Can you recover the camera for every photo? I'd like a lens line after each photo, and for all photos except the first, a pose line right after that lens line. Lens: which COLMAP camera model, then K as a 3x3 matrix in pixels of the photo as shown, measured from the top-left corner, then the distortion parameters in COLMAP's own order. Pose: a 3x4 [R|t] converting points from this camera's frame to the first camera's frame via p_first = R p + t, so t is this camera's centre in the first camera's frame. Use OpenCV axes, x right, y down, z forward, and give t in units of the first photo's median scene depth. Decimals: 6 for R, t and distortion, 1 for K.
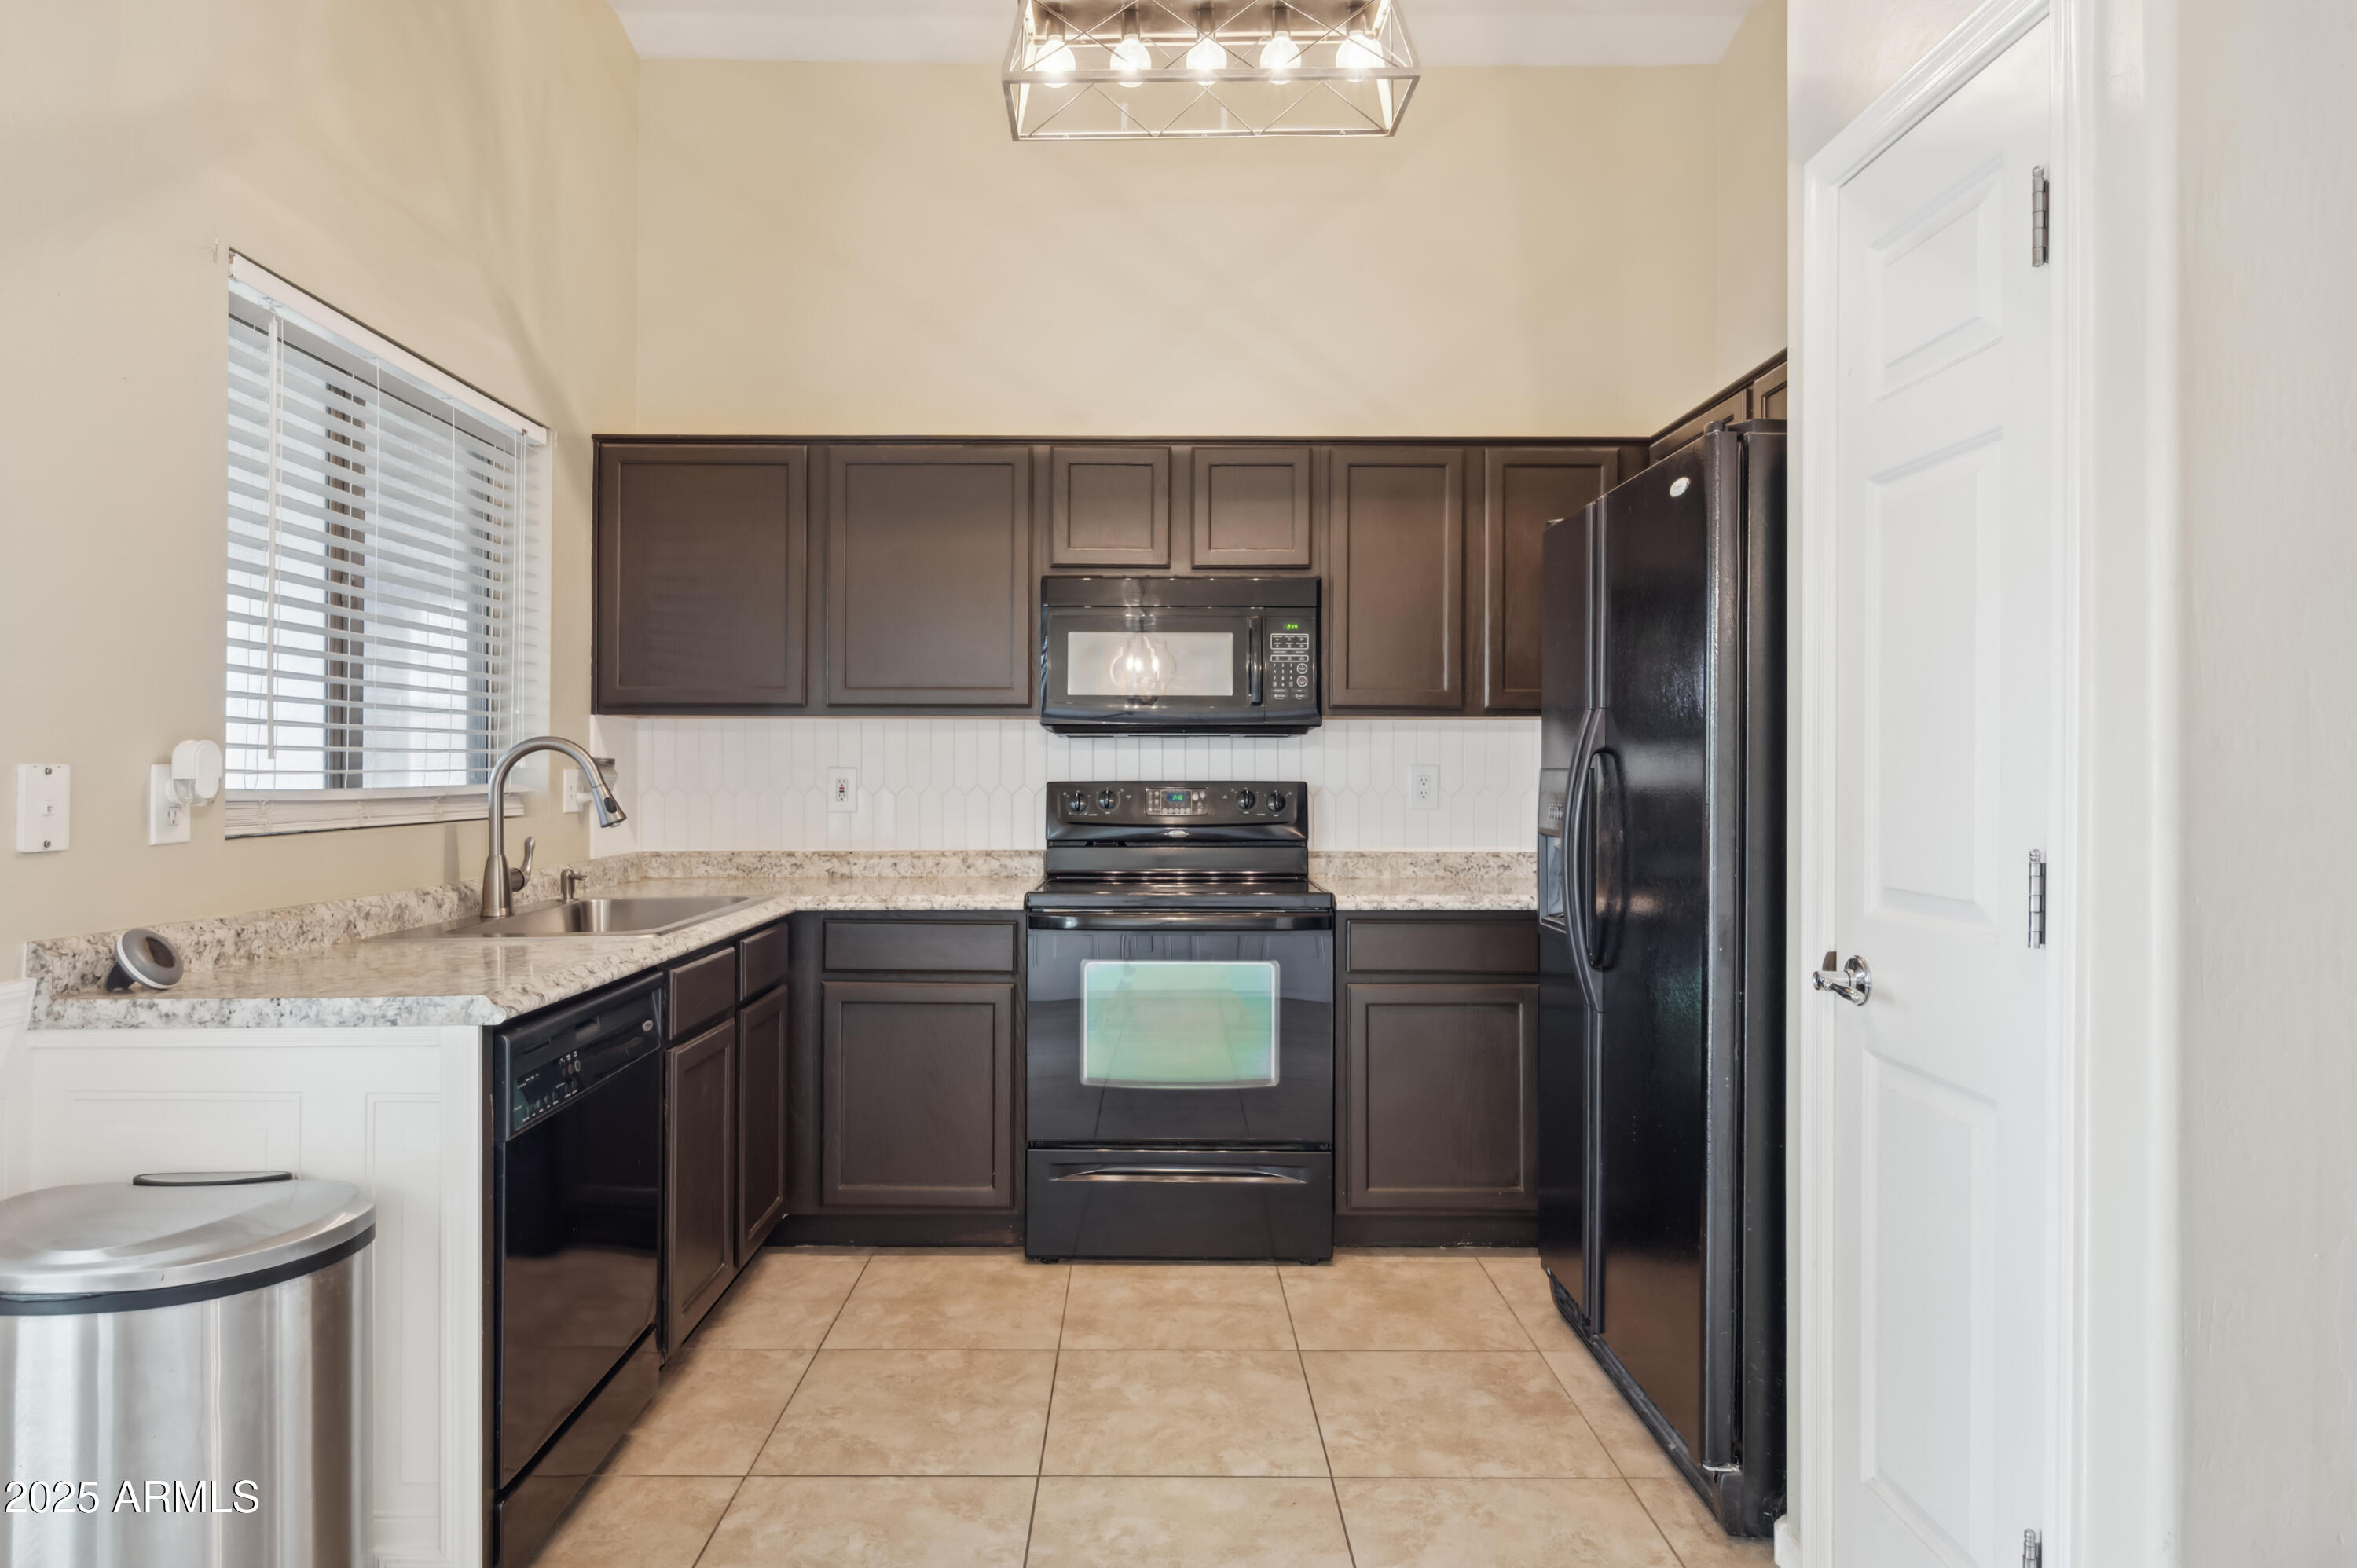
lens RADIAL K [[1295.3, 0, 1158.7], [0, 1295.3, 776.1], [0, 0, 1]] dist [-0.007190, 0.001894]
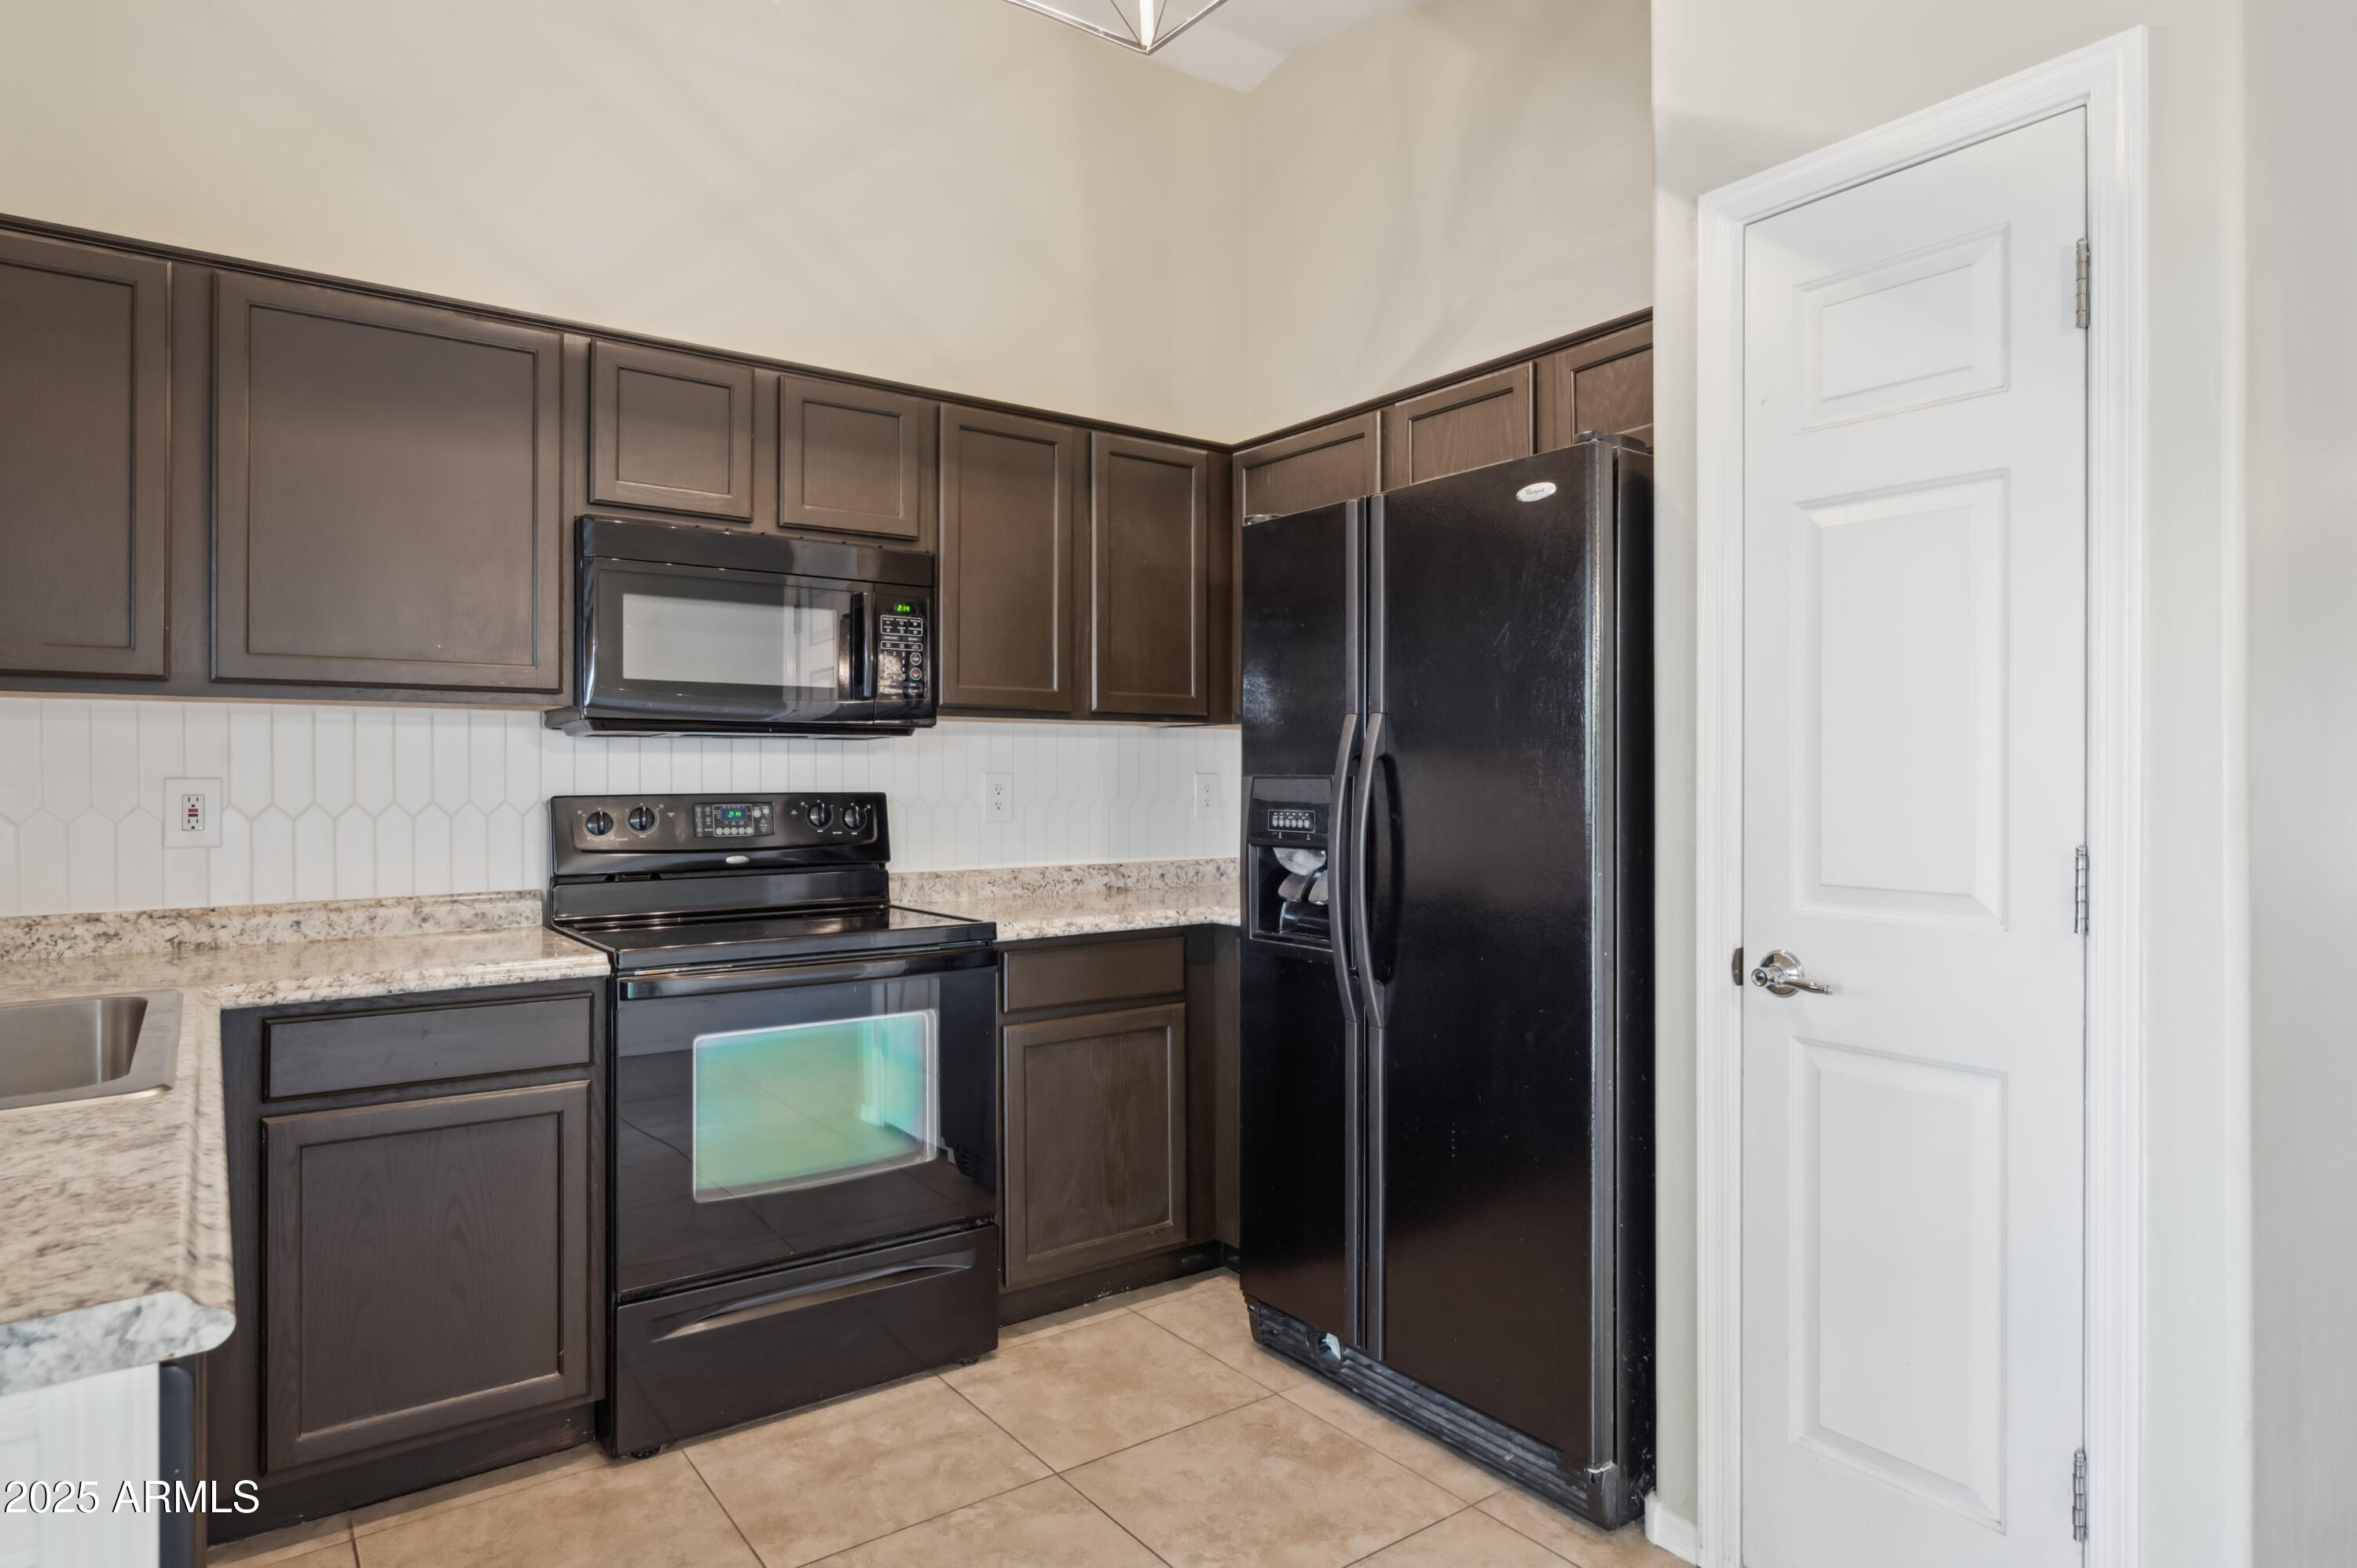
lens RADIAL K [[1295.3, 0, 1177.9], [0, 1295.3, 780.0], [0, 0, 1]] dist [-0.007190, 0.001894]
pose [[0.811806, -0.004741, 0.583908, -0.262047], [0.006731, 0.999977, -0.001239, -0.001839], [-0.583889, 0.004936, 0.811819, 0.229432]]
